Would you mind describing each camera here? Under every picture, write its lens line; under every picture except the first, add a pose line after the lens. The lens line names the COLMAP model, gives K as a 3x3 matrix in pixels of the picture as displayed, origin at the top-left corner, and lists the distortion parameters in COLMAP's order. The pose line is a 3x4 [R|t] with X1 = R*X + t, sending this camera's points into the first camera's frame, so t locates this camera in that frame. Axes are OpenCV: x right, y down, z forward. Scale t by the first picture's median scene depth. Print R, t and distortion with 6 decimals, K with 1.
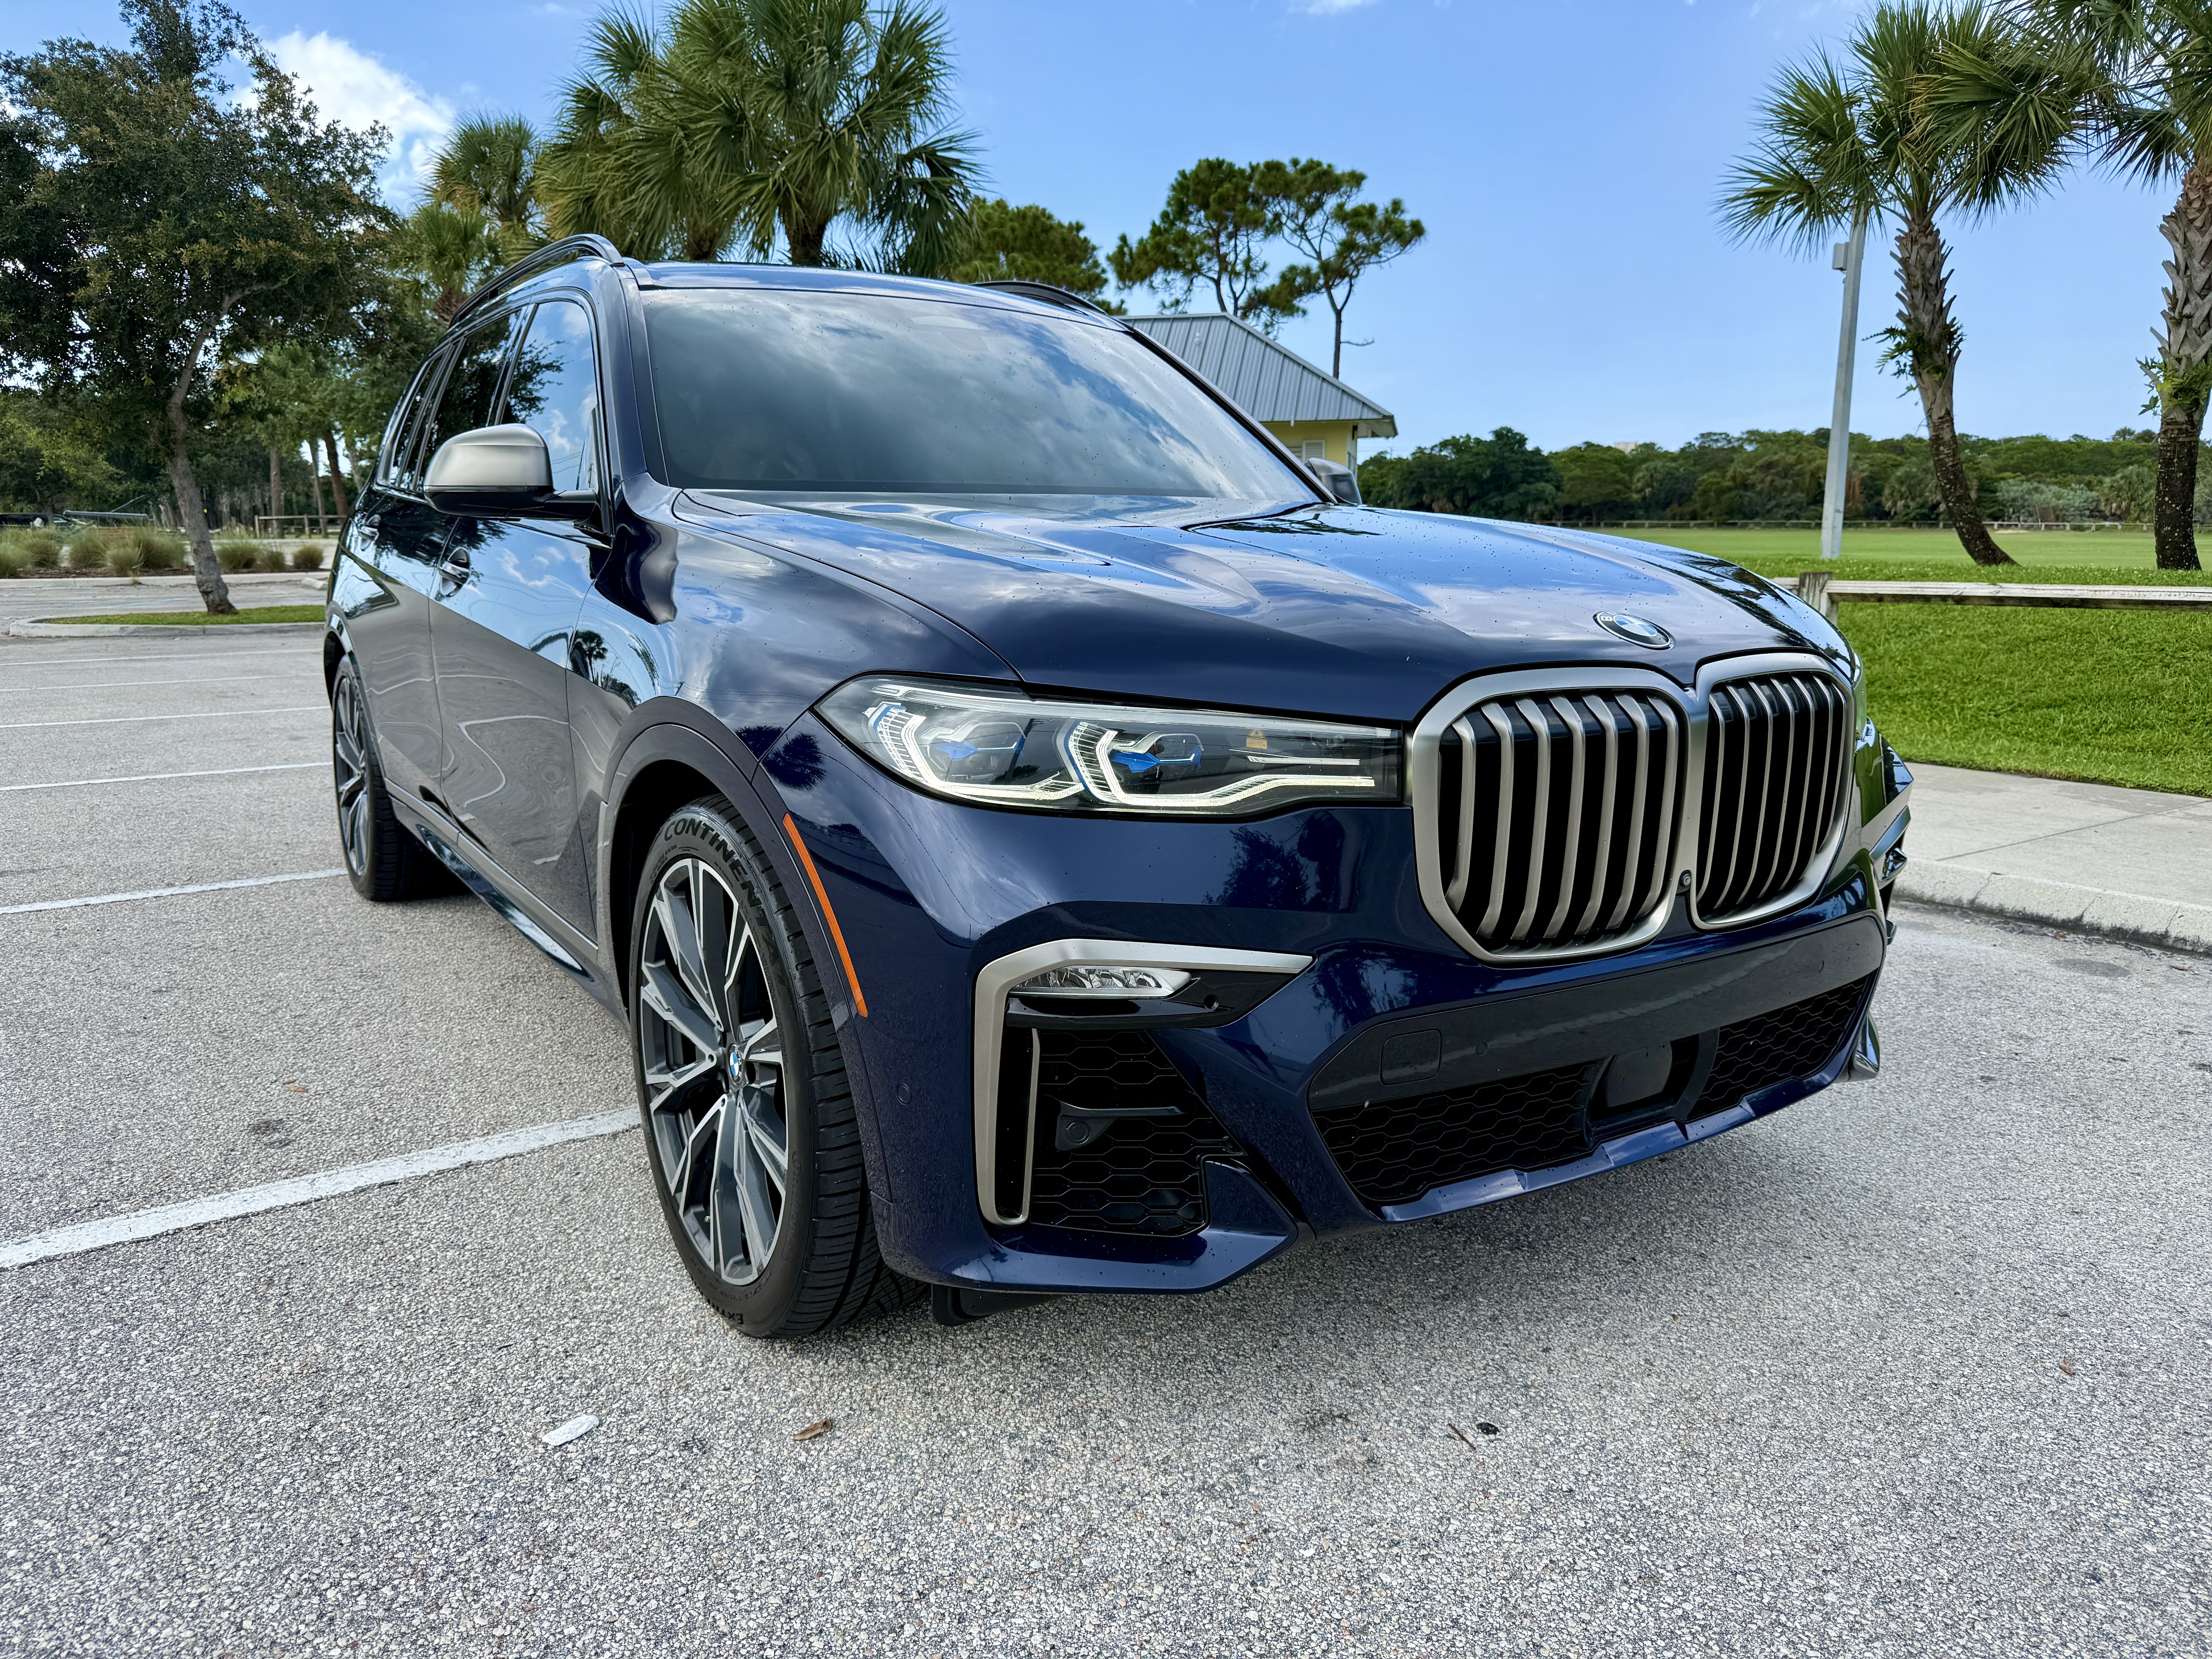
lens RADIAL K [[1558.1, 0, 1099.6], [0, 1558.1, 831.9], [0, 0, 1]] dist [0.030304, -0.027114]
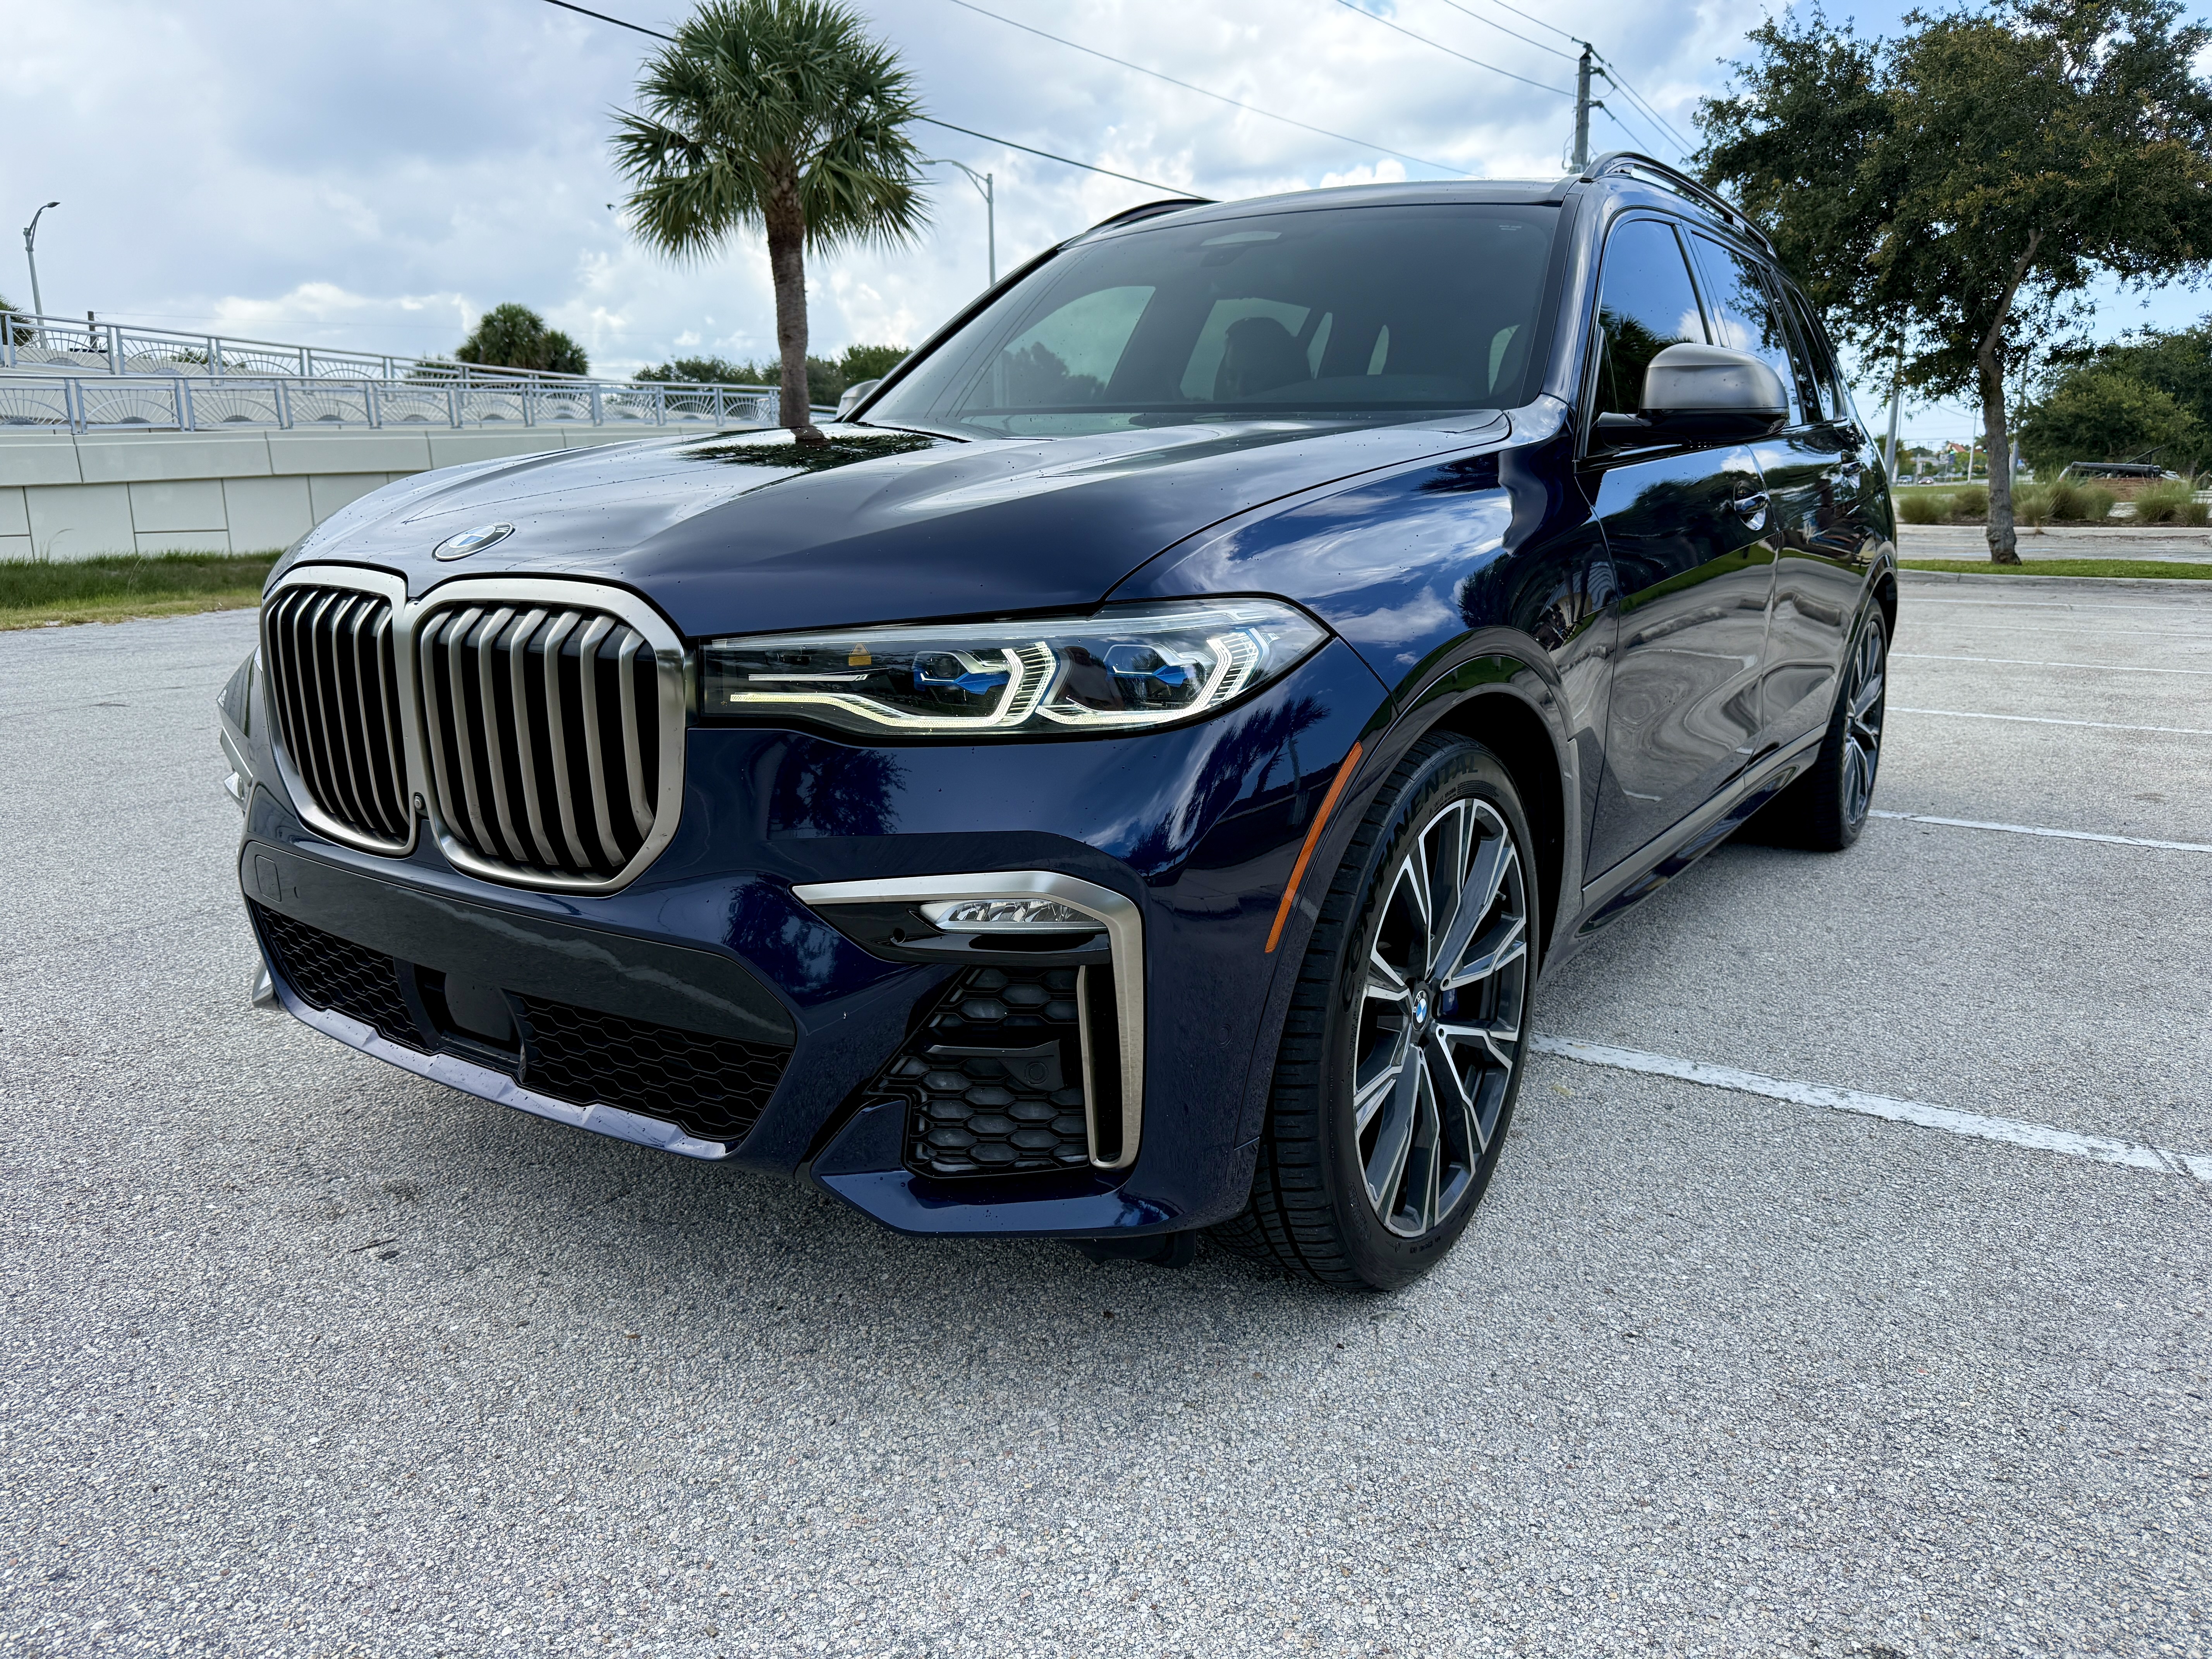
lens RADIAL K [[1590.1, 0, 1133.2], [0, 1590.1, 830.7], [0, 0, 1]] dist [0.024996, -0.054318]
pose [[0.385055, 0.196616, -0.901707, 0.162344], [-0.174264, 0.974957, 0.138172, -0.018547], [0.906292, 0.103931, 0.409675, 0.112847]]
